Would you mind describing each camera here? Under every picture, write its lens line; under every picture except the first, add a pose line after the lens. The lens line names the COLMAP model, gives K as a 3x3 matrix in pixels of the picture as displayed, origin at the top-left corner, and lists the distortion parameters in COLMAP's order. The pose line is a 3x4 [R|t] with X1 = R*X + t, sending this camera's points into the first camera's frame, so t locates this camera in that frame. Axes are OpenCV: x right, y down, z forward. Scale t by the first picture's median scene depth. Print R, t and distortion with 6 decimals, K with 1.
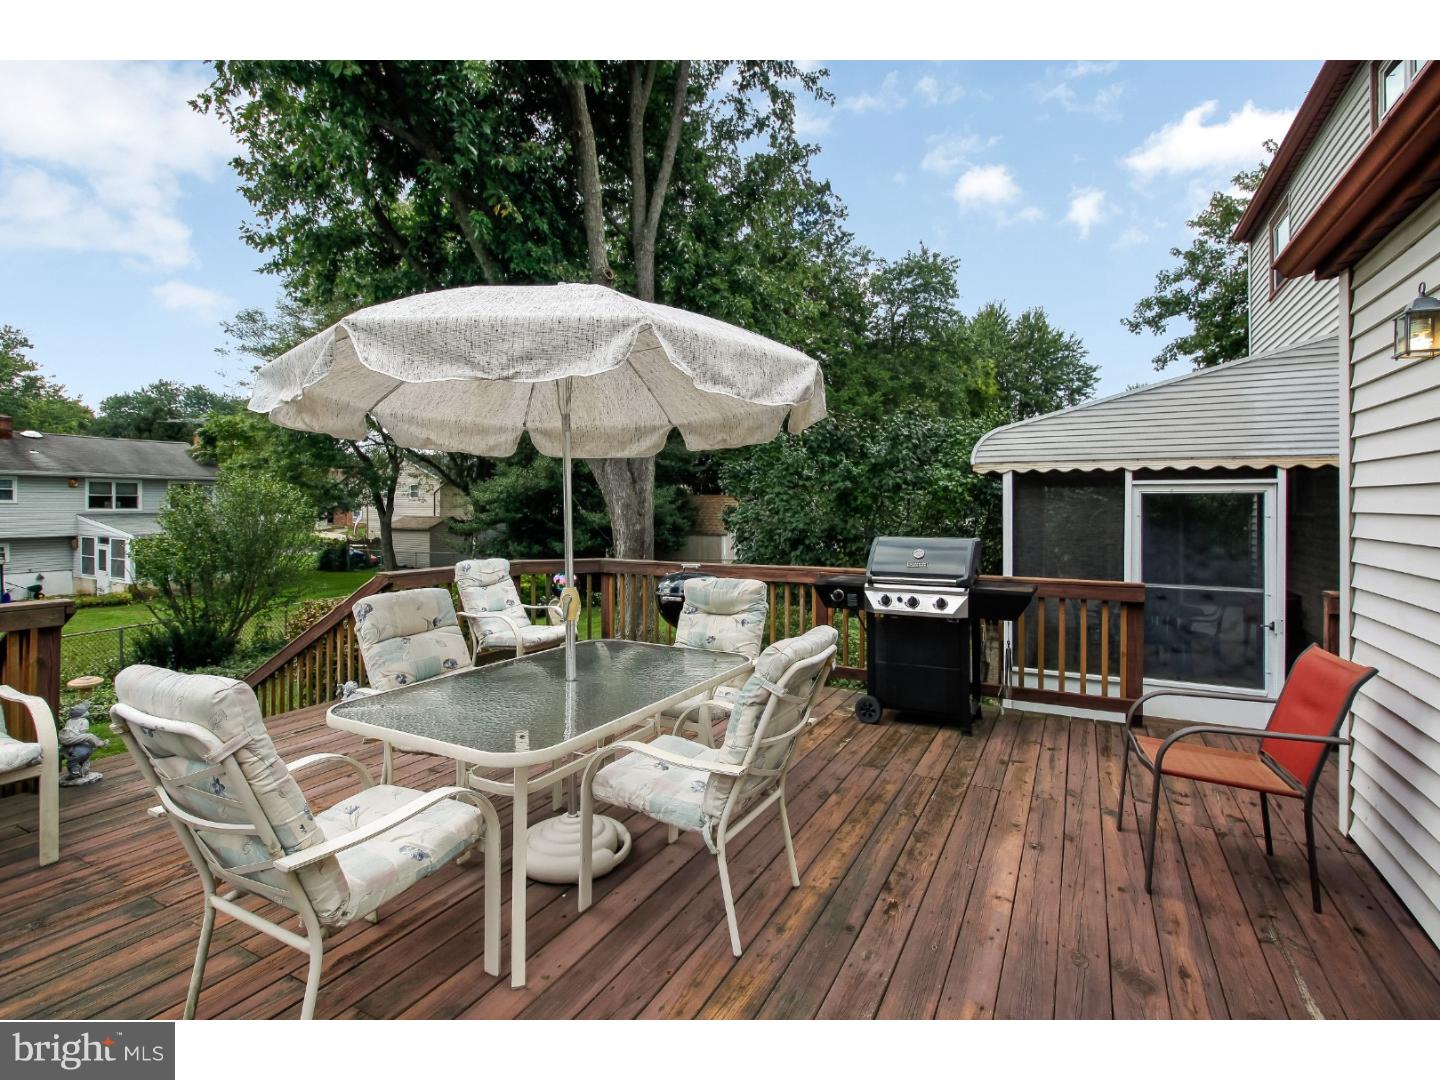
lens RADIAL K [[691.3, 0, 719.6], [0, 691.3, 512.6], [0, 0, 1]] dist [0.001764, -0.000070]
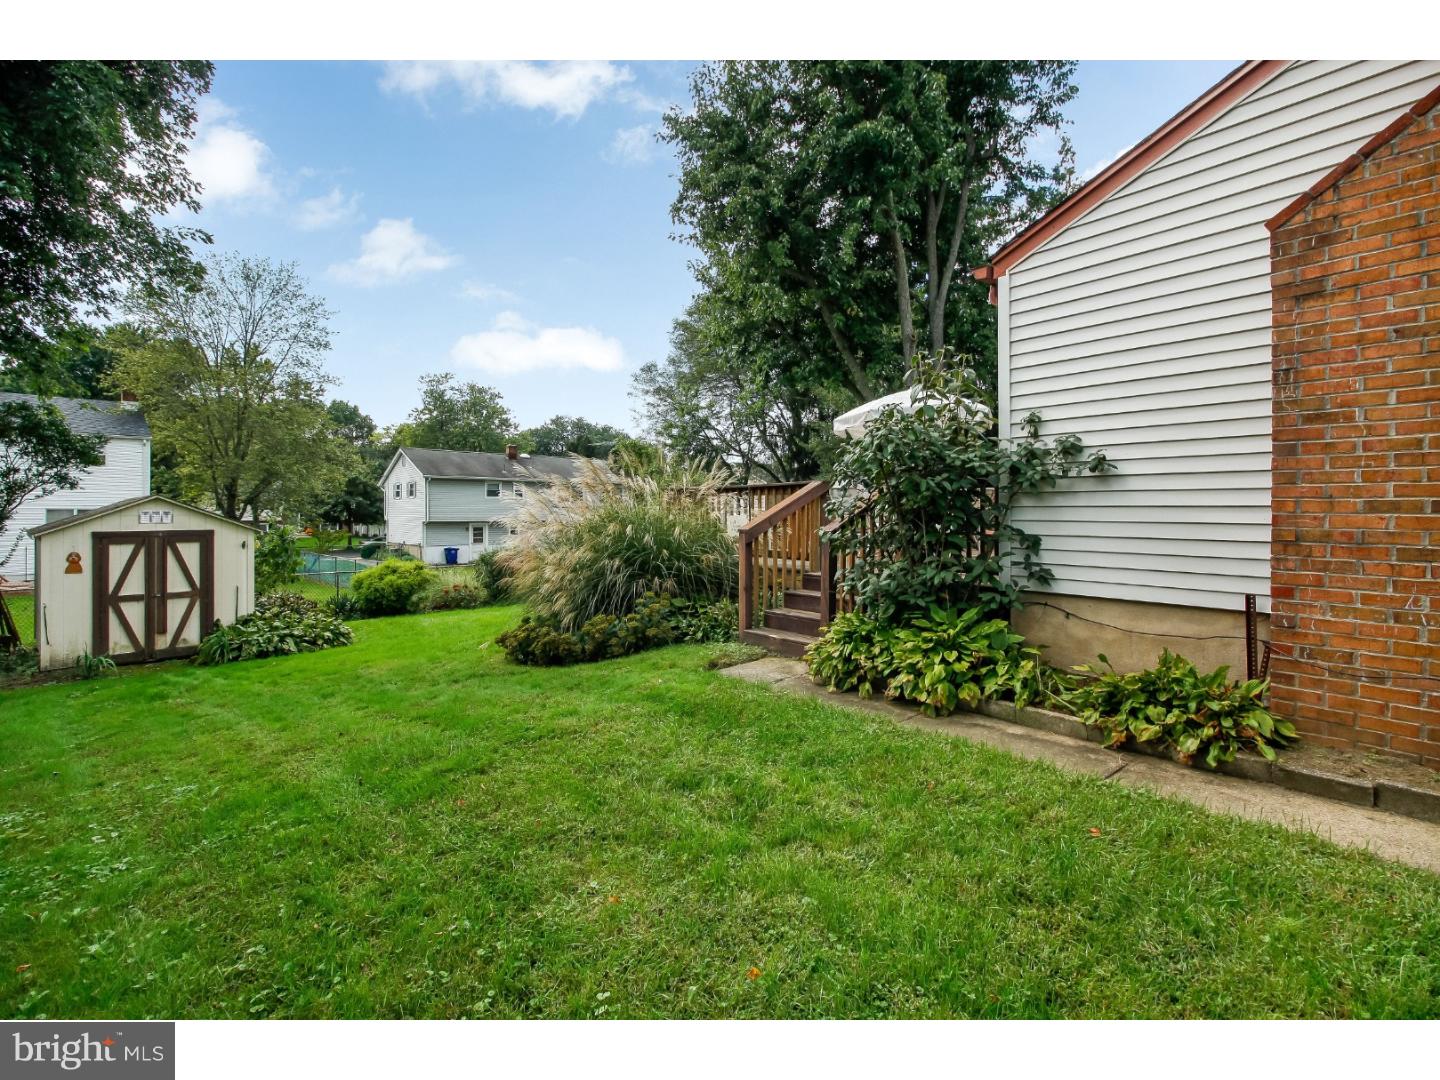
lens RADIAL K [[691.3, 0, 719.6], [0, 691.3, 512.6], [0, 0, 1]] dist [0.001764, -0.000070]
pose [[0.913833, 0.001685, -0.406087, 0.066230], [-0.008459, 0.999853, -0.014886, 0.073202], [0.406003, 0.017039, 0.913713, -0.521839]]
